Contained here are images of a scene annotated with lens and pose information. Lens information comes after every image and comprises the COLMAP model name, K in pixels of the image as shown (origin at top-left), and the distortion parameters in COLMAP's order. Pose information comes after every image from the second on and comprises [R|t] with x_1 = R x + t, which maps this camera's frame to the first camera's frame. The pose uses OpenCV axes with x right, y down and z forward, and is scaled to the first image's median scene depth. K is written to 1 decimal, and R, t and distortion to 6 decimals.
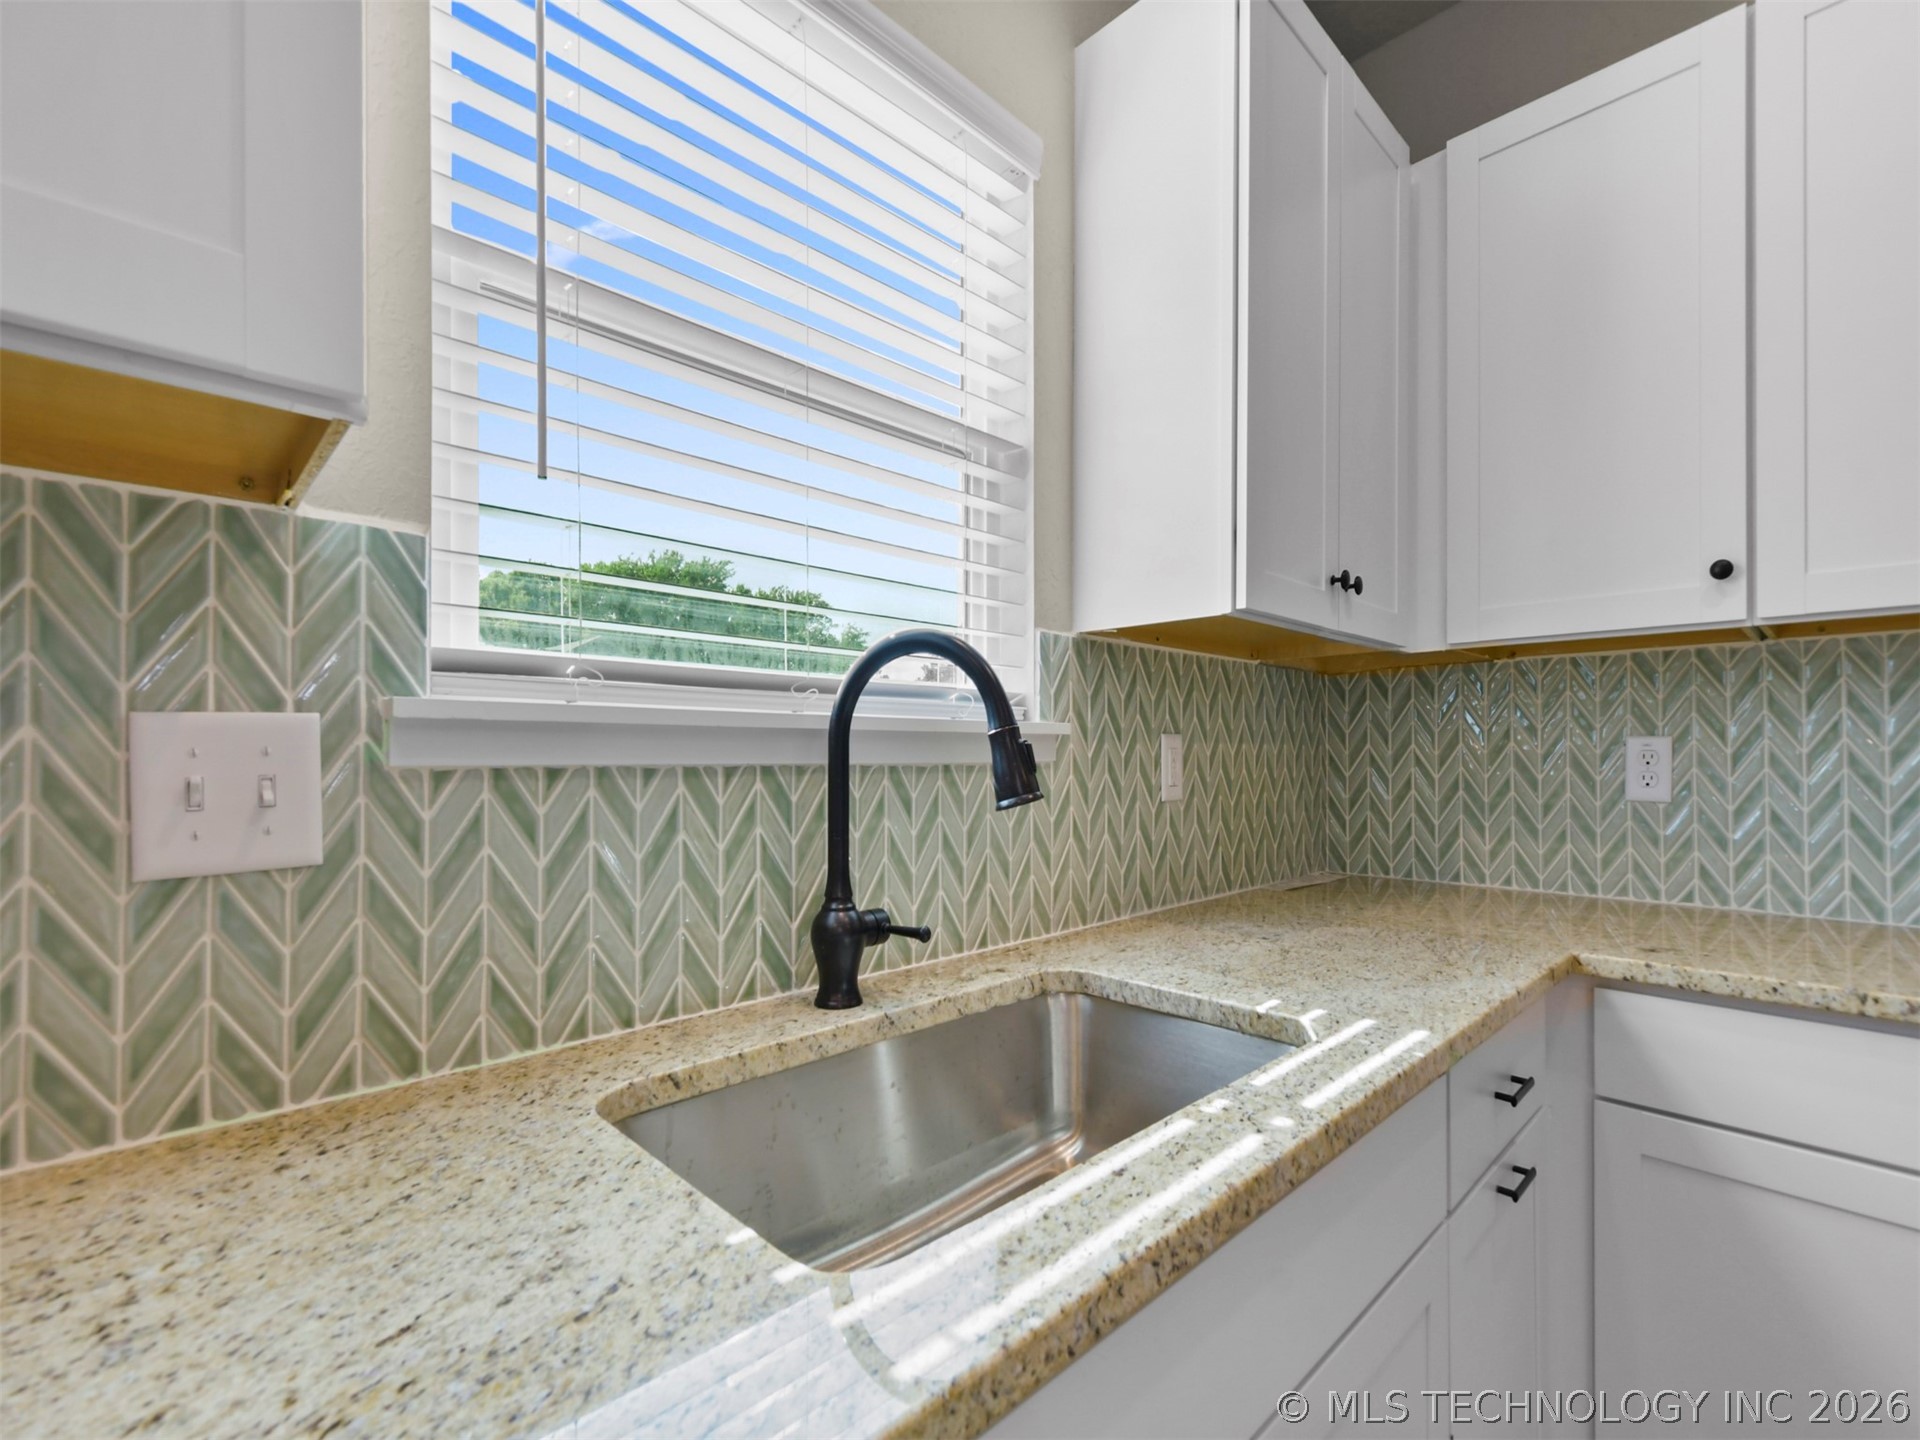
lens RADIAL K [[864.3, 0, 965.3], [0, 864.3, 748.3], [0, 0, 1]] dist [0.024510, -0.011032]
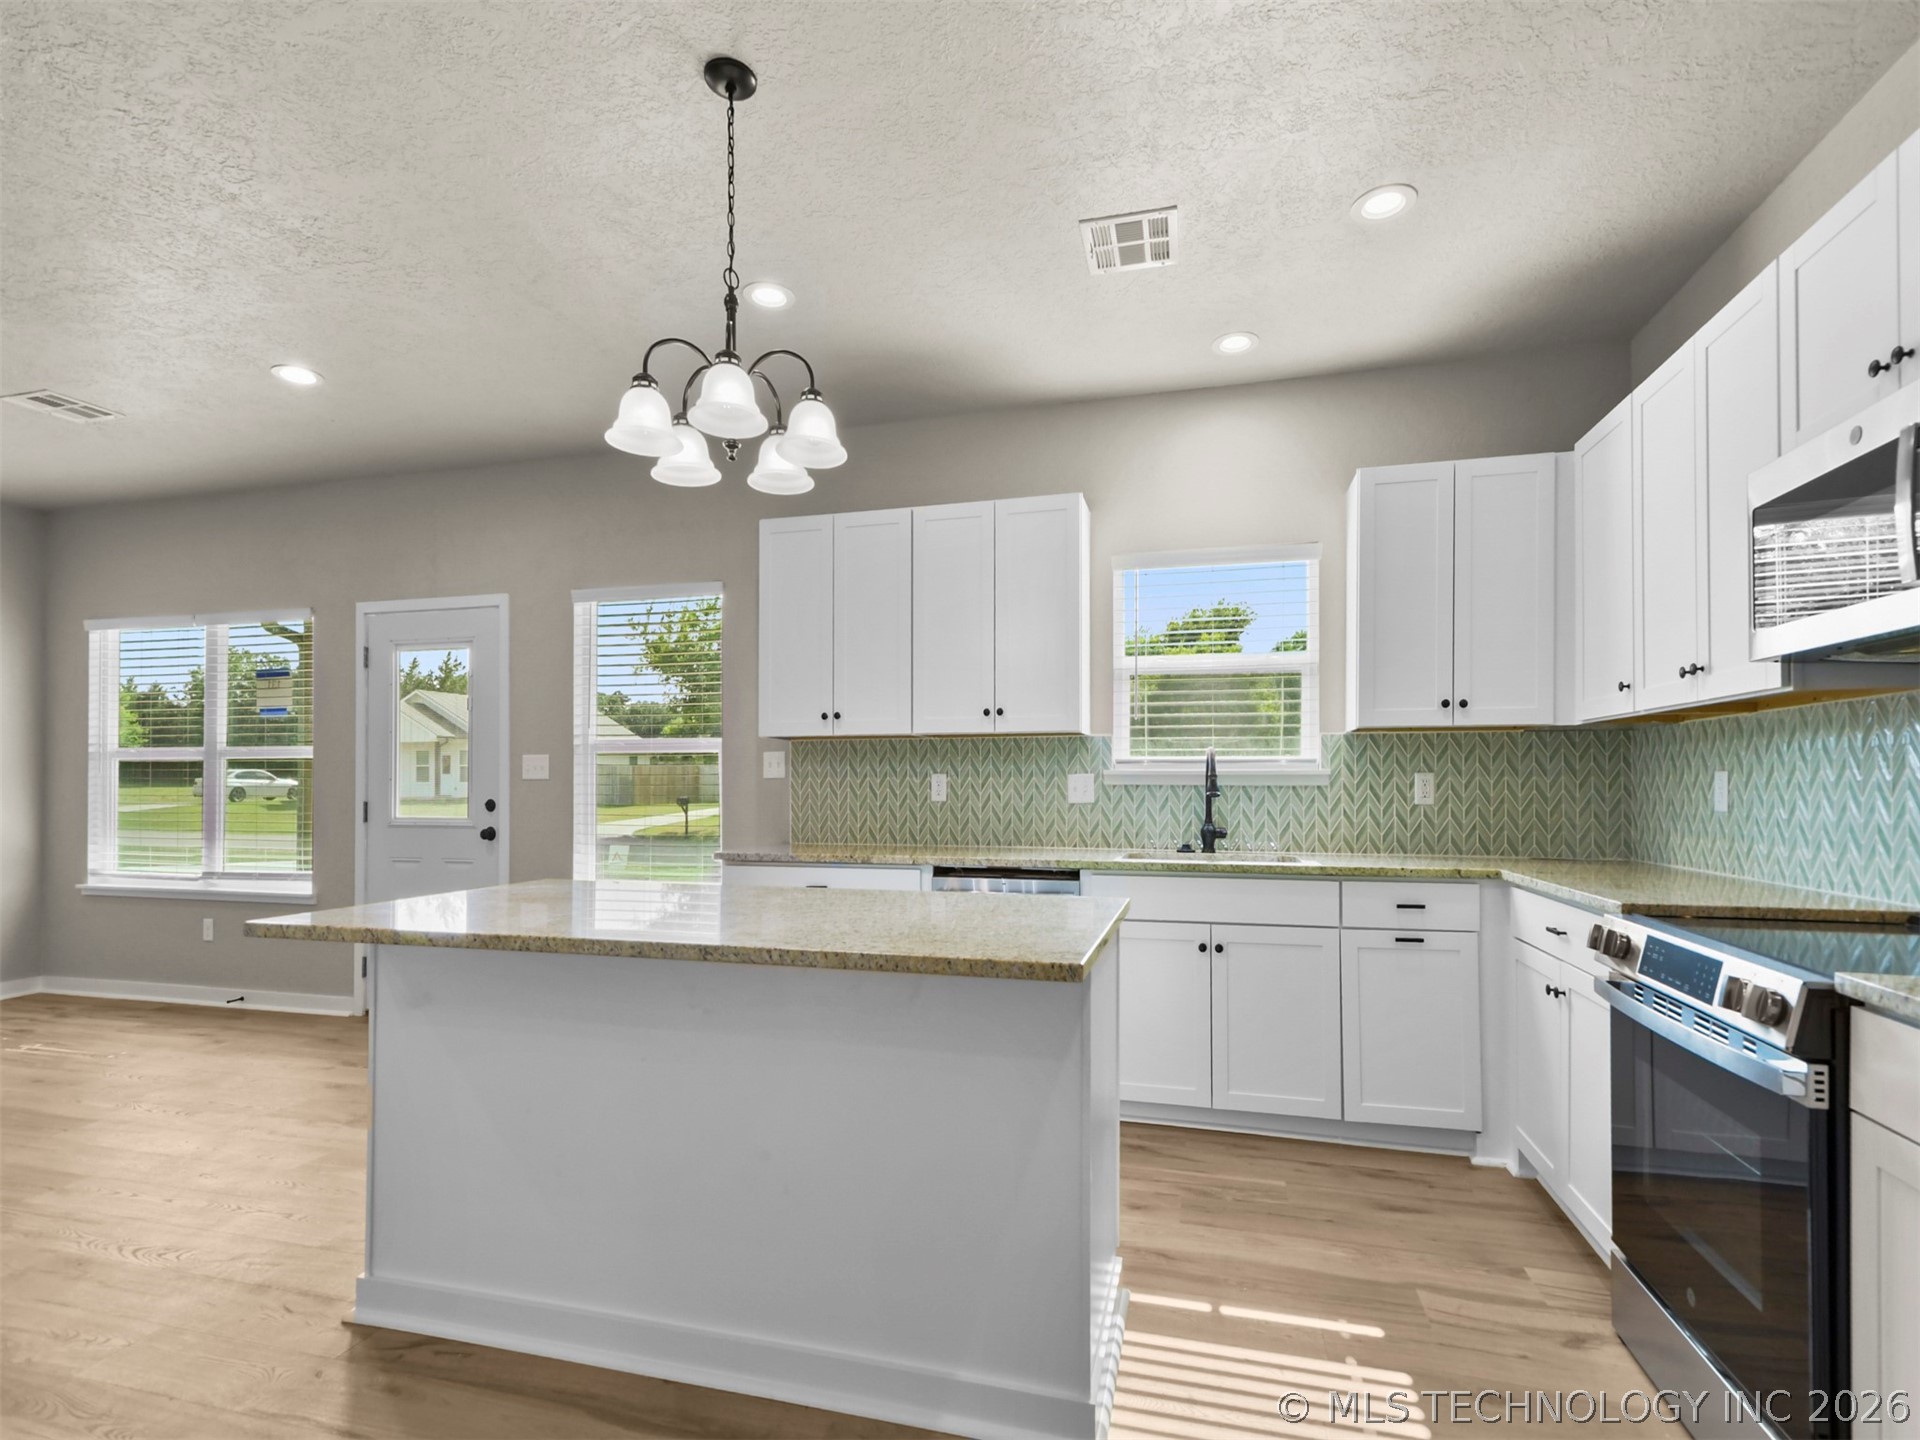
lens RADIAL K [[892.6, 0, 972.1], [0, 892.6, 773.4], [0, 0, 1]] dist [0.027030, -0.011604]
pose [[0.514813, -0.007332, -0.857271, 1.790471], [0.004136, 0.999973, -0.006069, -0.006762], [0.857292, -0.000422, 0.514830, -1.224483]]
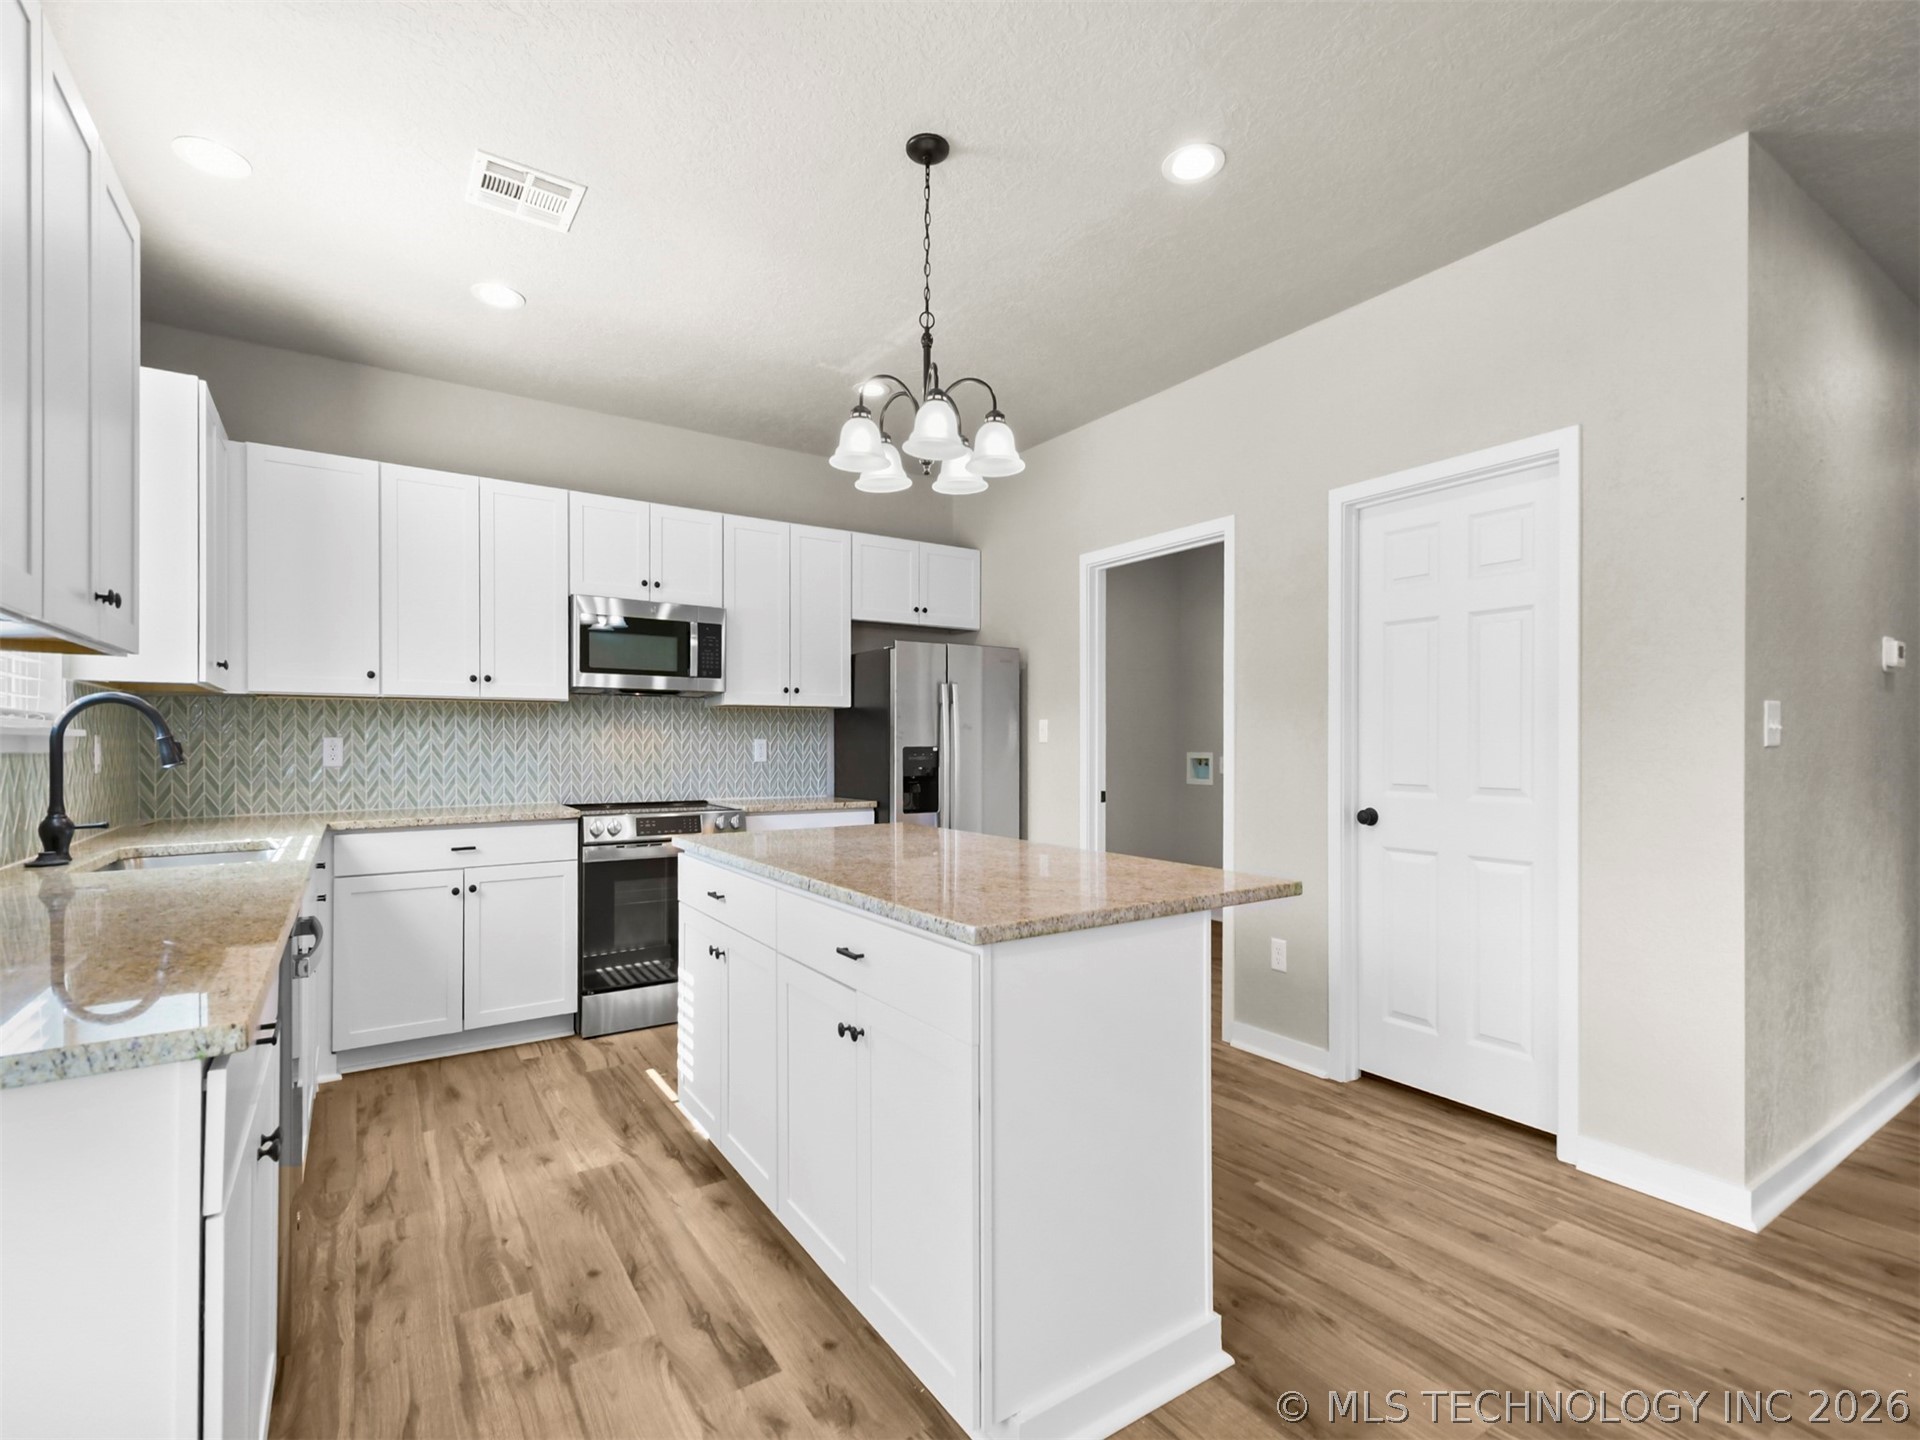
lens RADIAL K [[891.4, 0, 958.7], [0, 891.4, 742.8], [0, 0, 1]] dist [0.027794, -0.009635]
pose [[0.183818, -0.000413, 0.982960, -1.414723], [-0.005087, 0.999986, 0.001372, -0.013610], [-0.982947, -0.005252, 0.183813, -1.185277]]
